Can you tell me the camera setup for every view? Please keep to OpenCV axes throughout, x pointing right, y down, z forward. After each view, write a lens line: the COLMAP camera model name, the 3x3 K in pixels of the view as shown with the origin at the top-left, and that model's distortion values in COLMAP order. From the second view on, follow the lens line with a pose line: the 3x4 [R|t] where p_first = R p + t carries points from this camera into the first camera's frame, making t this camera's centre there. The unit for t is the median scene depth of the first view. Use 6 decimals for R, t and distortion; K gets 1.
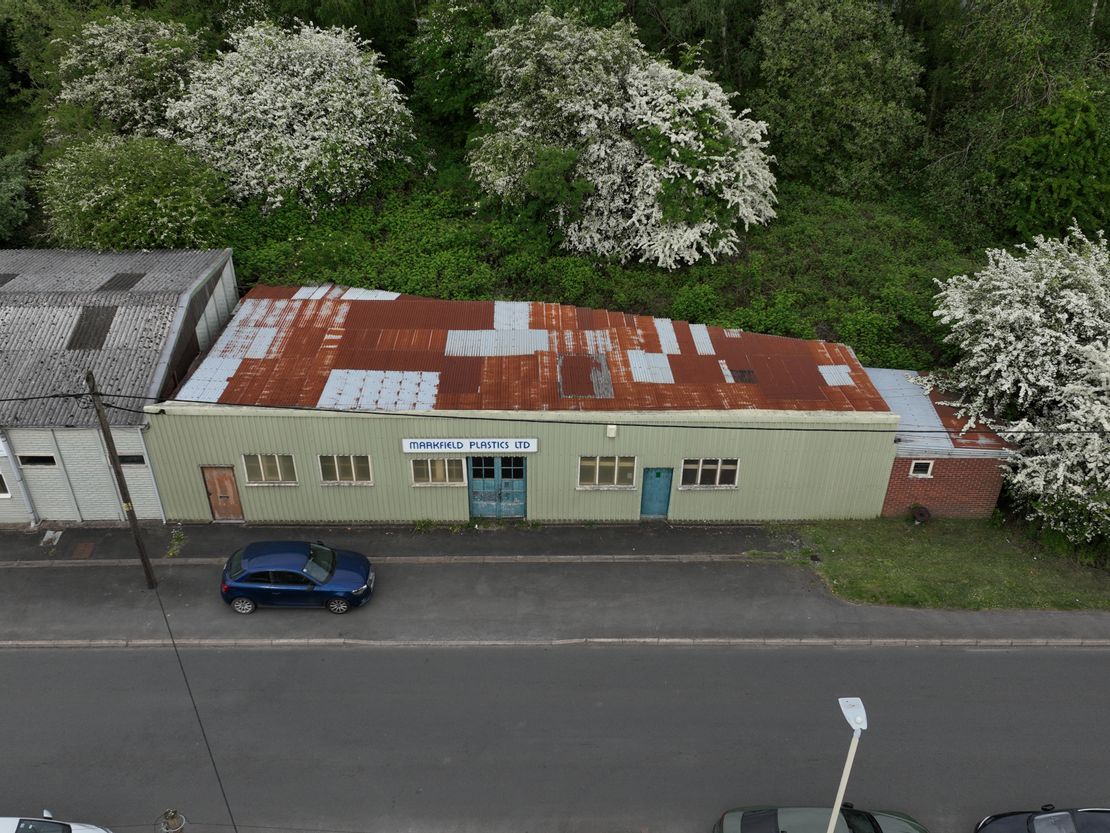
lens RADIAL K [[1040.8, 0, 555.0], [0, 1040.8, 416.5], [0, 0, 1]] dist [0.008357, -0.004621]
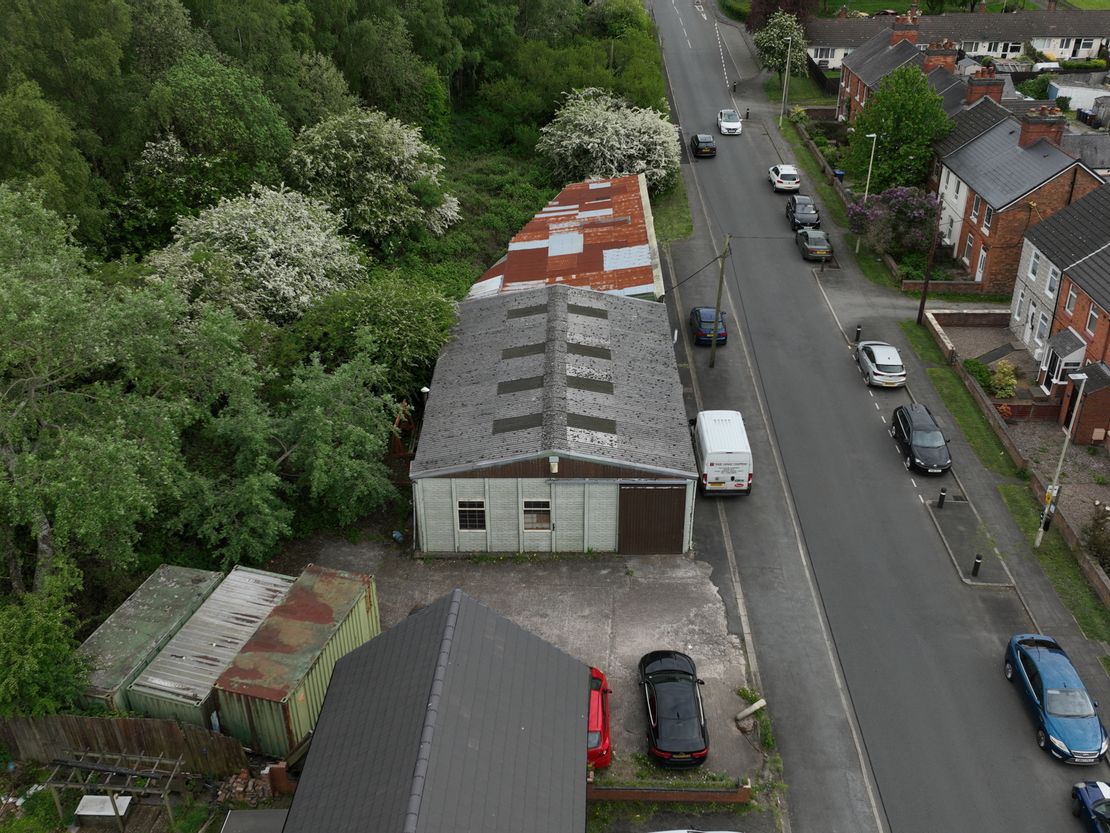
lens RADIAL K [[1040.8, 0, 555.0], [0, 1040.8, 416.5], [0, 0, 1]] dist [0.008357, -0.004621]
pose [[0.041130, -0.515933, 0.855641, -1.918653], [0.584234, 0.707127, 0.398299, -0.643464], [-0.810543, 0.483512, 0.330509, 0.606151]]
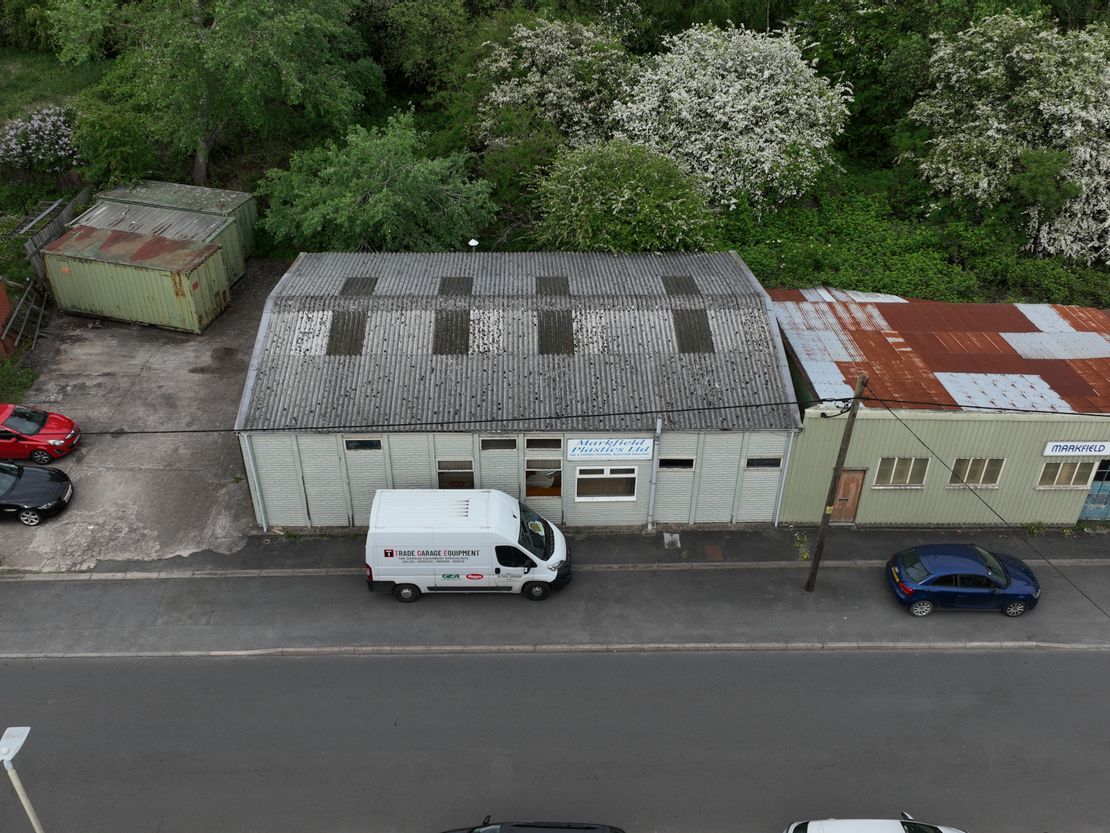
lens RADIAL K [[1040.8, 0, 555.0], [0, 1040.8, 416.5], [0, 0, 1]] dist [0.008357, -0.004621]
pose [[0.999997, 0.000035, 0.002345, -0.590616], [-0.000040, 0.999998, 0.001978, -0.004857], [-0.002345, -0.001978, 0.999995, -0.002732]]
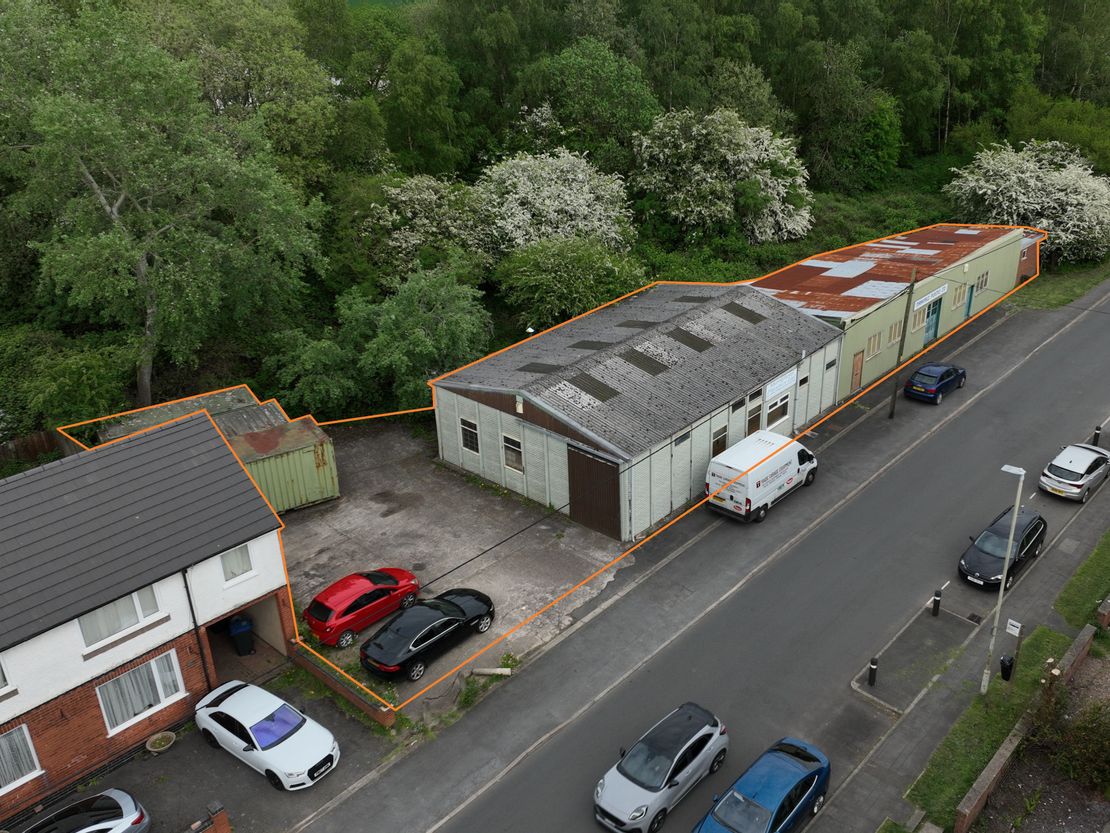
lens RADIAL K [[1043.8, 0, 645.5], [0, 1043.8, 415.8], [0, 0, 1]] dist [0.007154, -0.000741]
pose [[0.651337, -0.346979, 0.674808, -1.652156], [0.446719, 0.894217, 0.028616, -0.059559], [-0.613354, 0.282811, 0.737439, 0.004816]]
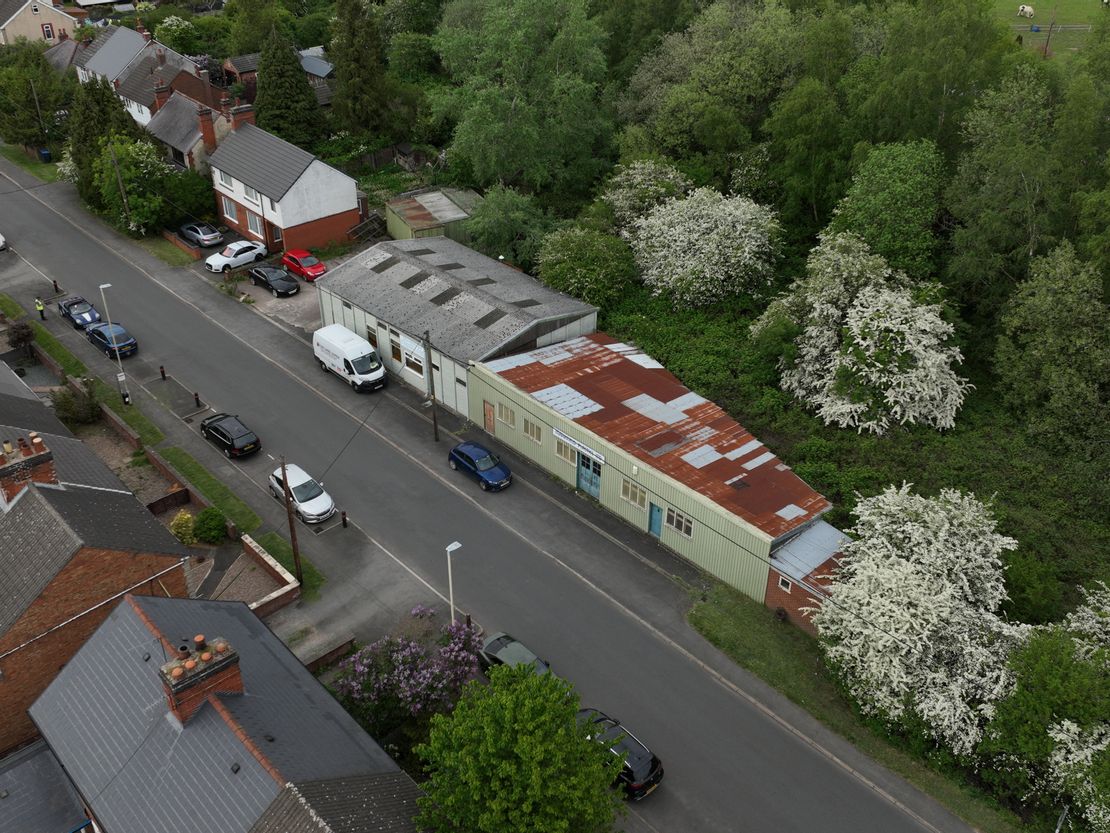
lens RADIAL K [[1040.8, 0, 555.0], [0, 1040.8, 416.5], [0, 0, 1]] dist [0.008357, -0.004621]
pose [[0.674660, 0.397303, -0.622080, 0.961884], [-0.427585, 0.897334, 0.109374, -0.190877], [0.601668, 0.192202, 0.775276, -0.432046]]
